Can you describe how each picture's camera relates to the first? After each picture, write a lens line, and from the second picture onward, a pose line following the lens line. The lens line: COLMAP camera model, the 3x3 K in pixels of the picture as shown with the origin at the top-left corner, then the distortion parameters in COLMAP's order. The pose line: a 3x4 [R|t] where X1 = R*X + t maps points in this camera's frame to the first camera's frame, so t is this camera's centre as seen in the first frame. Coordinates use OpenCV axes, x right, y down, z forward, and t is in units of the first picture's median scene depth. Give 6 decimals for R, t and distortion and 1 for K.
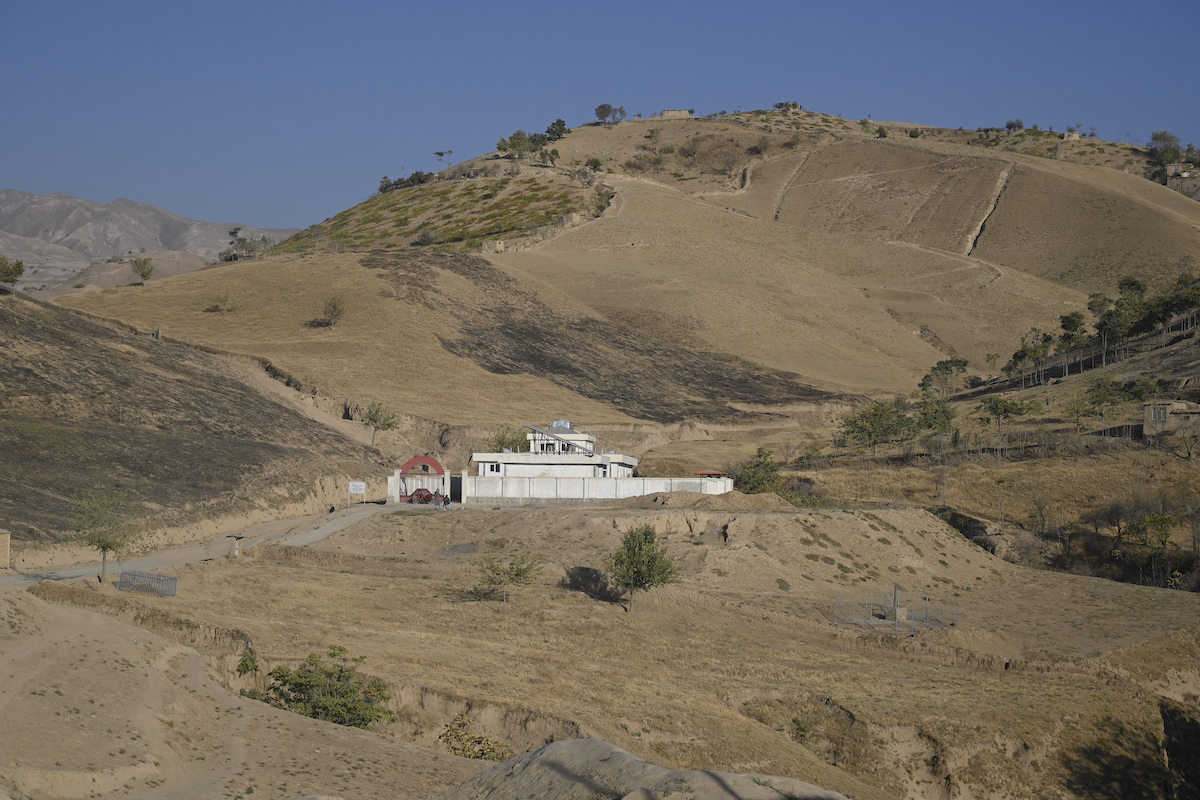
lens RADIAL K [[2418.7, 0, 600.0], [0, 2418.7, 400.0], [0, 0, 1]] dist [0.021550, 0.007222]
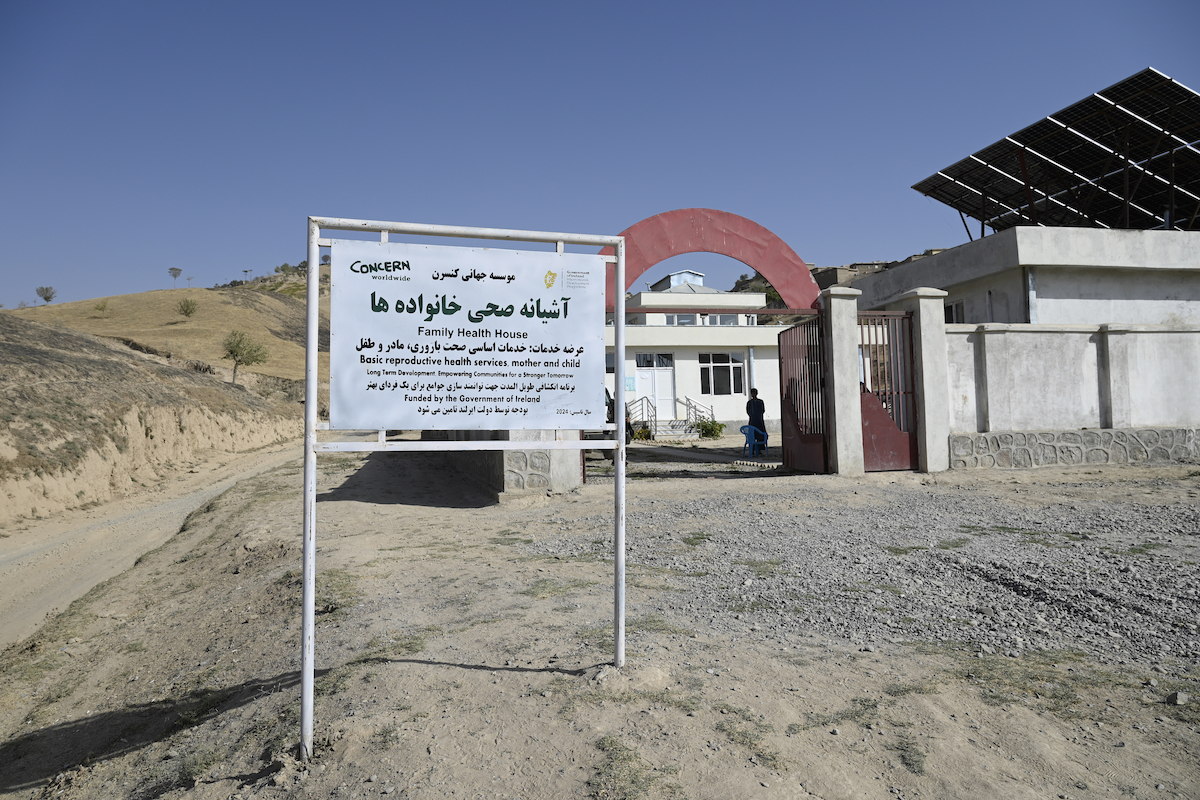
lens RADIAL K [[797.2, 0, 600.0], [0, 797.2, 400.0], [0, 0, 1]] dist [-0.001715, -0.000550]
pose [[0.934847, -0.025749, 0.354117, -0.053605], [0.024539, 0.999668, 0.007909, 0.019288], [-0.354203, 0.001296, 0.935168, 0.507434]]
